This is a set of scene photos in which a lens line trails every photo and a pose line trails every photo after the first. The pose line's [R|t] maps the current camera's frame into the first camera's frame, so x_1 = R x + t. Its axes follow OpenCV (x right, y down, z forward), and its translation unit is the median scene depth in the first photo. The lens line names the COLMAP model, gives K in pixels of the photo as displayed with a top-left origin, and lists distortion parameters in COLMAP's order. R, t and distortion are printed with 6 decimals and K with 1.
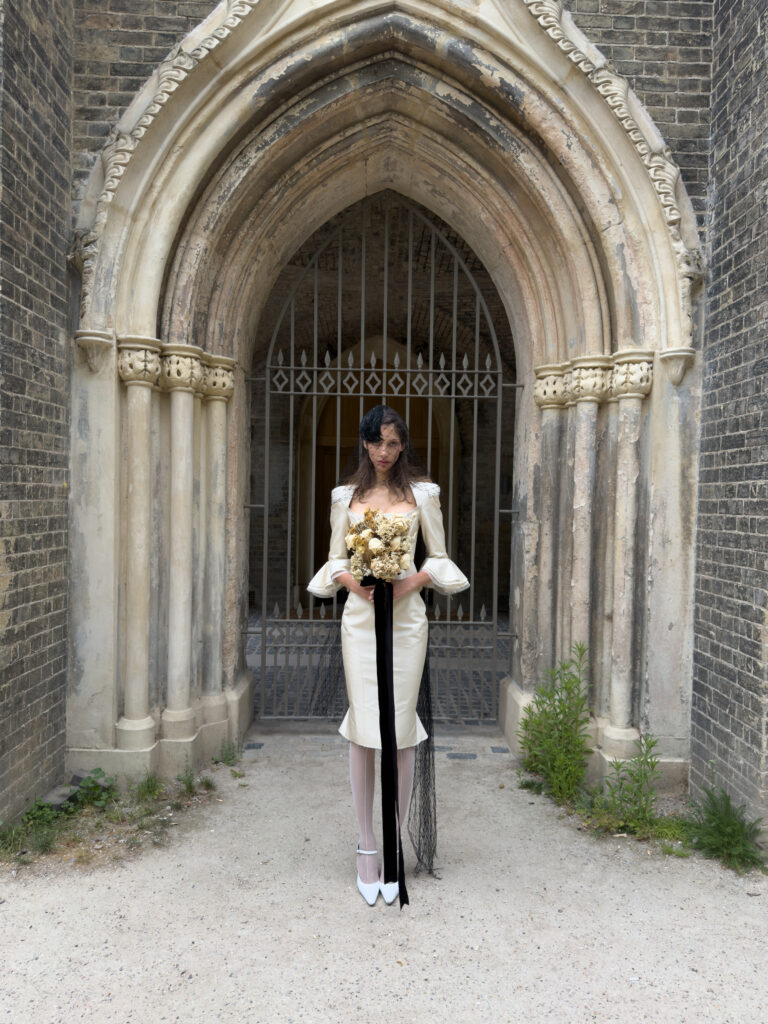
lens RADIAL K [[704.4, 0, 377.2], [0, 704.4, 512.4], [0, 0, 1]] dist [0.084214, -0.059925]
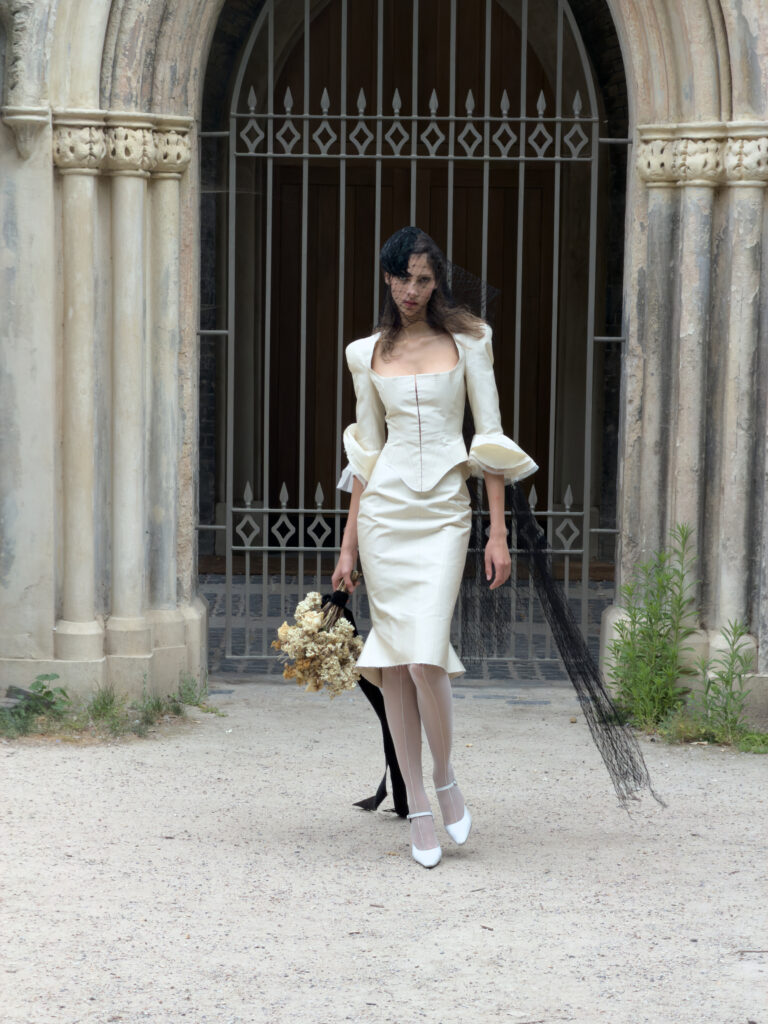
lens RADIAL K [[2973.4, 0, 422.0], [0, 2973.4, 516.0], [0, 0, 1]] dist [0.302972, -0.746261]
pose [[0.999983, -0.002533, -0.005302, 0.035371], [0.002911, 0.997360, 0.072558, -0.044635], [0.005104, -0.072572, 0.997350, -1.993580]]
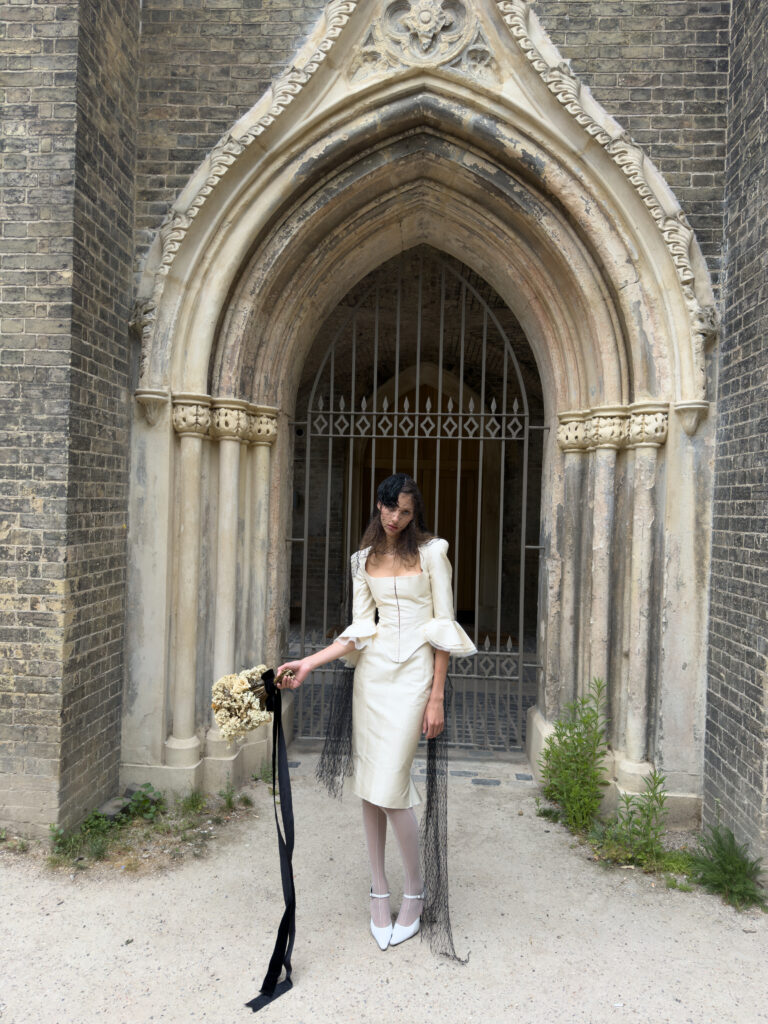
lens RADIAL K [[698.5, 0, 379.9], [0, 698.5, 513.5], [0, 0, 1]] dist [0.080791, -0.055590]
pose [[0.997006, 0.008311, -0.076874, 0.042967], [-0.009191, 0.999896, -0.011101, -0.044919], [0.076774, 0.011774, 0.996979, -0.063840]]
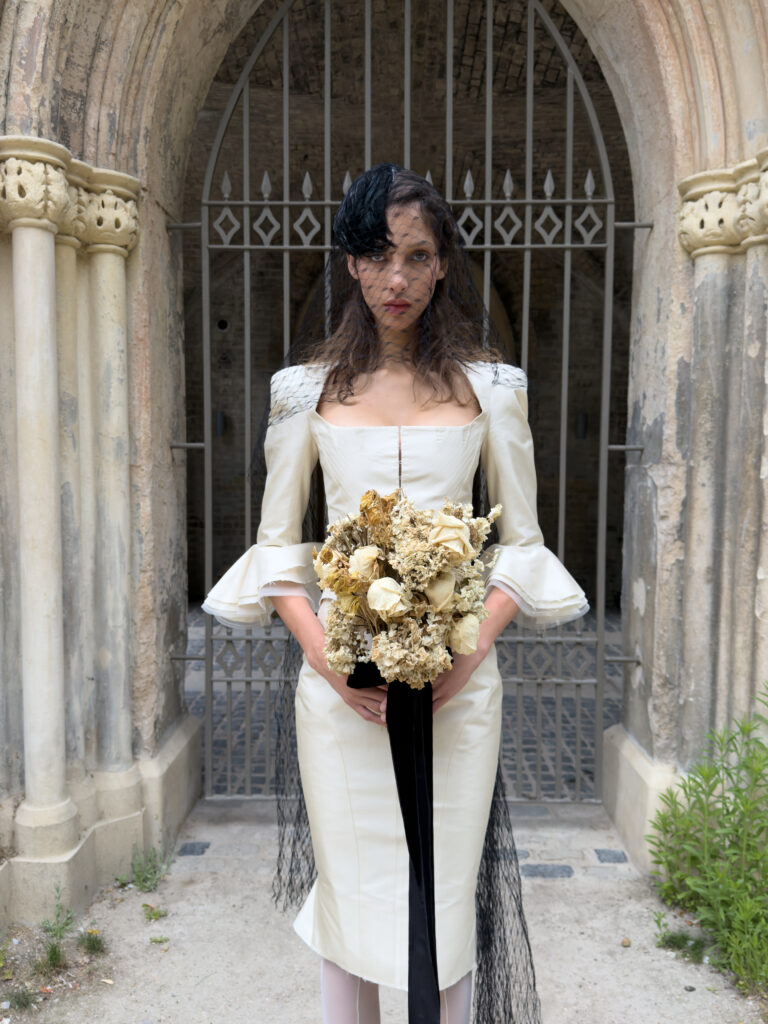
lens RADIAL K [[843.7, 0, 372.4], [0, 843.7, 517.1], [0, 0, 1]] dist [-0.002592, -0.009524]
pose [[0.999042, -0.010914, -0.042383, 0.009985], [0.013073, 0.998613, 0.051000, 0.020143], [0.041768, -0.051505, 0.997799, 0.354948]]
